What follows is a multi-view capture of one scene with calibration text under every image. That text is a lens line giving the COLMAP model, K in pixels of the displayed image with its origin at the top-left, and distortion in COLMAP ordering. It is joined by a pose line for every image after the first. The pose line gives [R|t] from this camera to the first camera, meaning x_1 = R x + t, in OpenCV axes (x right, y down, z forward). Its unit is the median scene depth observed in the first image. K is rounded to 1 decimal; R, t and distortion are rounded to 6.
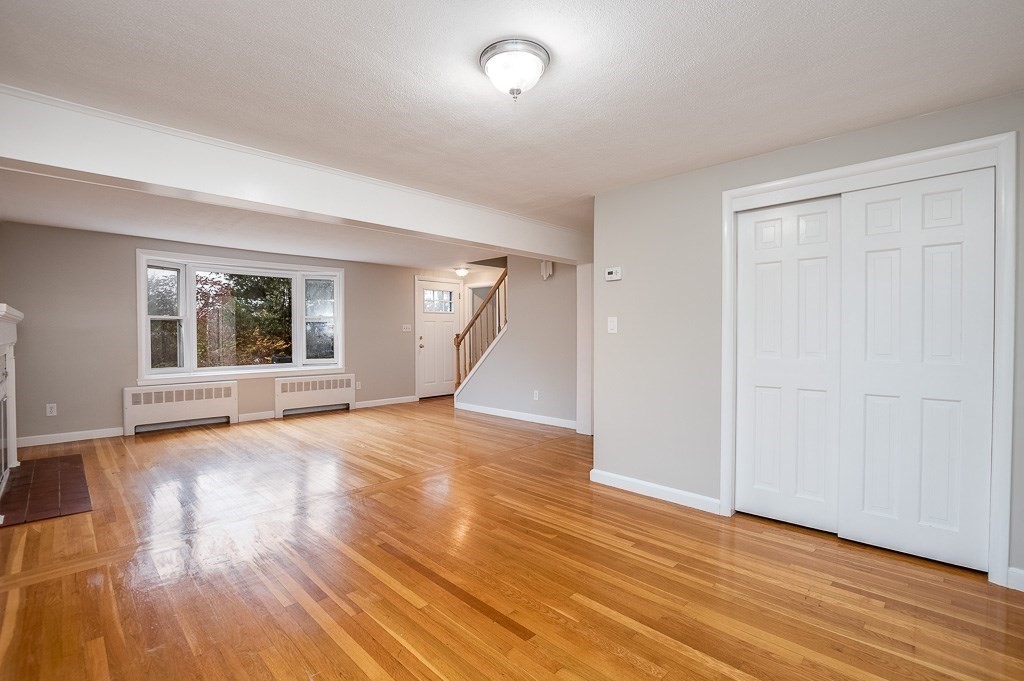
lens RADIAL K [[462.0, 0, 507.8], [0, 462.0, 344.7], [0, 0, 1]] dist [-0.030363, 0.004322]
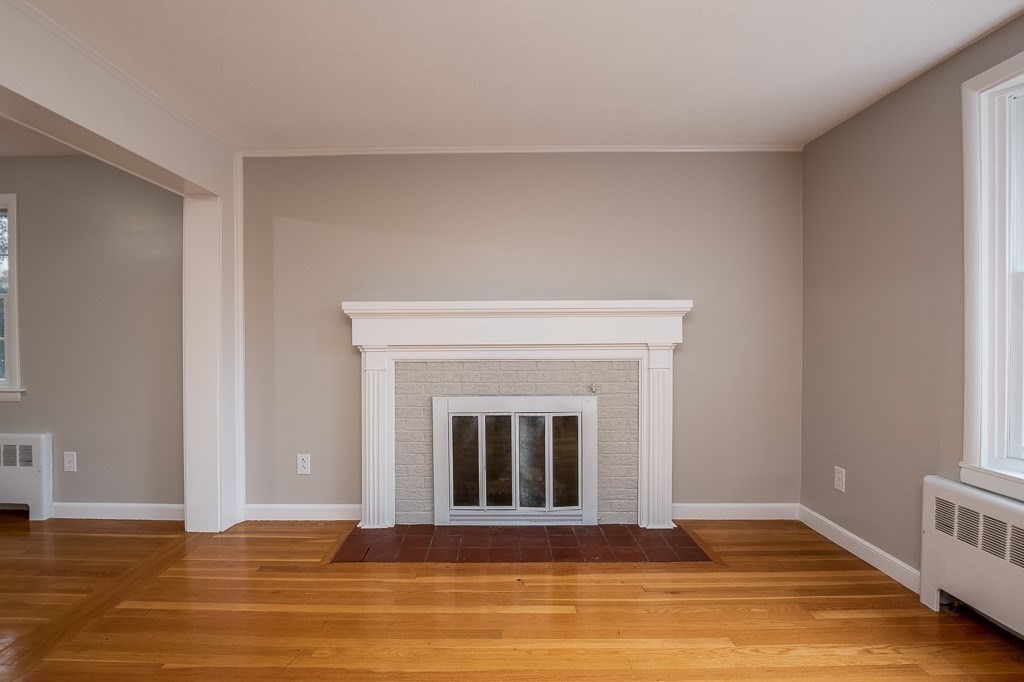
lens RADIAL K [[494.2, 0, 495.1], [0, 494.2, 343.5], [0, 0, 1]] dist [-0.029403, 0.002596]
pose [[-0.711575, 0.010194, -0.702536, -0.256488], [-0.014883, 0.999452, 0.029577, -0.016102], [0.702453, 0.031503, -0.711033, 0.841551]]
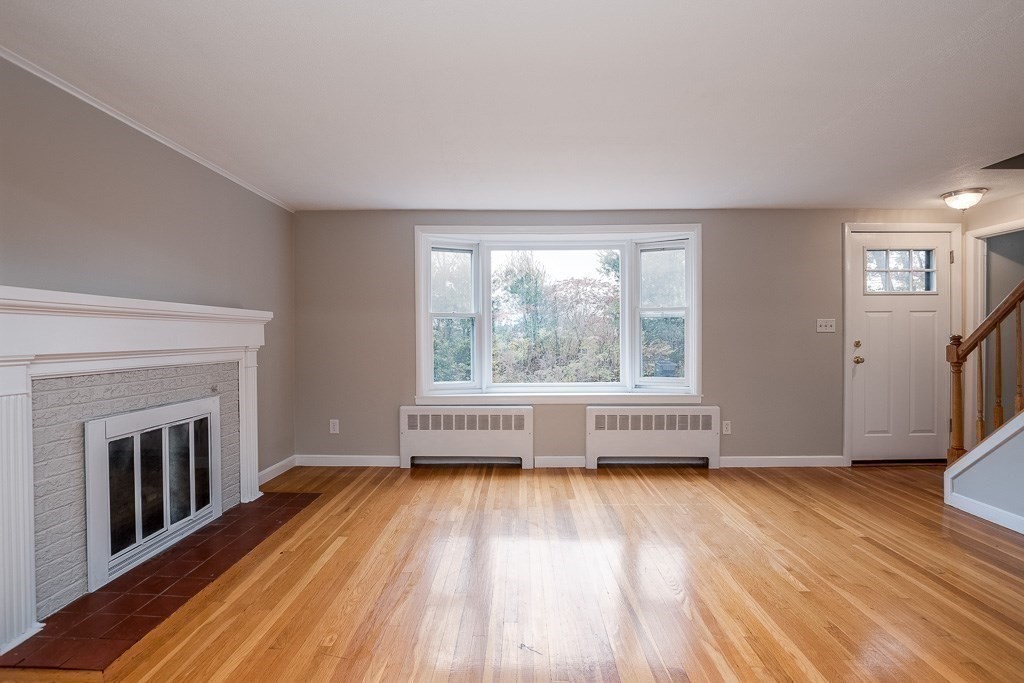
lens RADIAL K [[494.2, 0, 511.4], [0, 494.2, 340.6], [0, 0, 1]] dist [-0.029403, 0.002596]
pose [[0.697574, 0.002315, -0.716509, -0.087988], [-0.014526, 0.999835, -0.010911, -0.008943], [0.716366, 0.018019, 0.697492, 0.444255]]
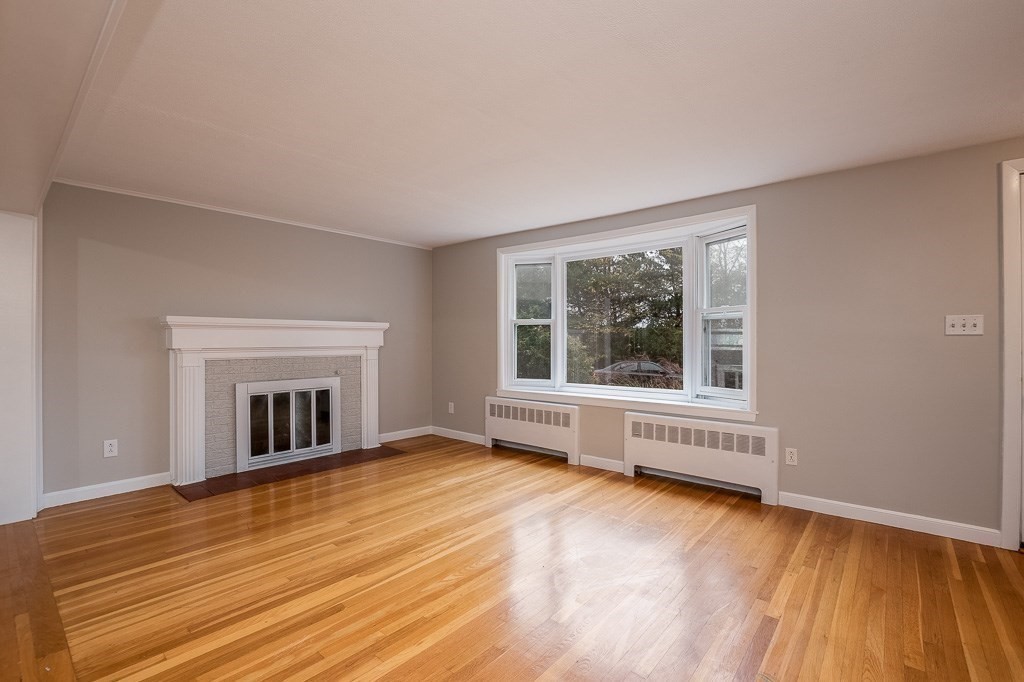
lens RADIAL K [[462.0, 0, 506.2], [0, 462.0, 341.8], [0, 0, 1]] dist [-0.030363, 0.004322]
pose [[0.076573, 0.001943, -0.997062, 0.109197], [-0.026098, 0.999659, -0.000056, -0.017598], [0.996722, 0.026026, 0.076598, 0.788104]]
